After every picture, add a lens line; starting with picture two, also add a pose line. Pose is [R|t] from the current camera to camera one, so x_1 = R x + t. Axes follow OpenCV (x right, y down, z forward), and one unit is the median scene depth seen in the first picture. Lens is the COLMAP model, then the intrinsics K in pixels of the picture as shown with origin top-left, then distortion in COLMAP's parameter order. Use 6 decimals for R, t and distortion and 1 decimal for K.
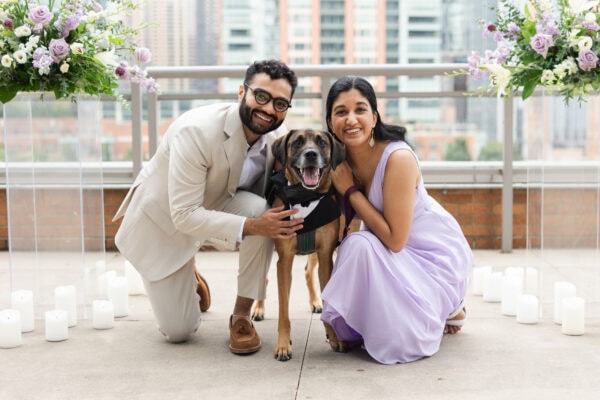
lens RADIAL K [[905.4, 0, 319.1], [0, 905.4, 201.6], [0, 0, 1]] dist [0.003640, 0.047354]
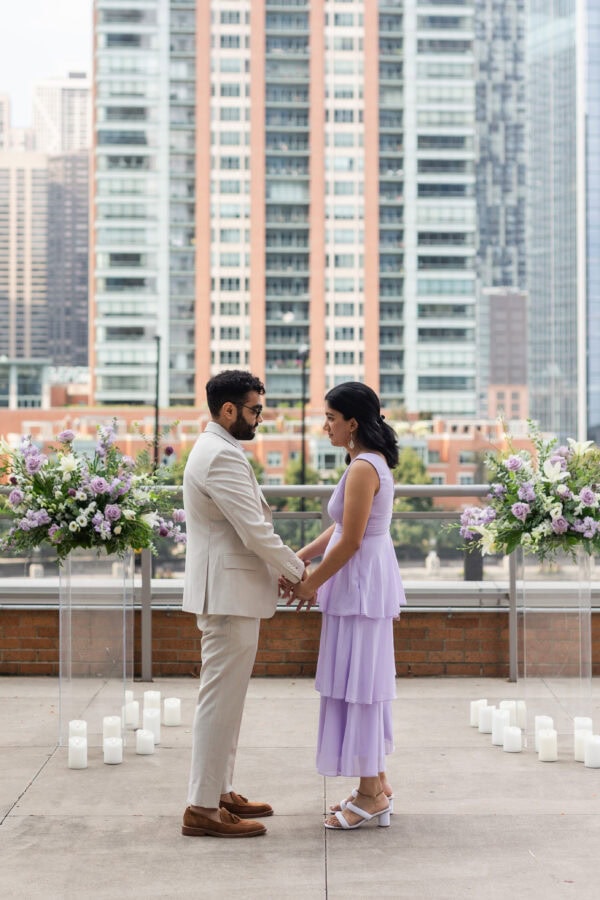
lens RADIAL K [[1644.8, 0, 254.5], [0, 1644.8, 374.4], [0, 0, 1]] dist [0.010844, 0.002413]
pose [[0.999985, 0.004719, -0.002745, -0.091463], [-0.004983, 0.994368, -0.105862, -0.115442], [0.002230, 0.105875, 0.994377, -1.091811]]
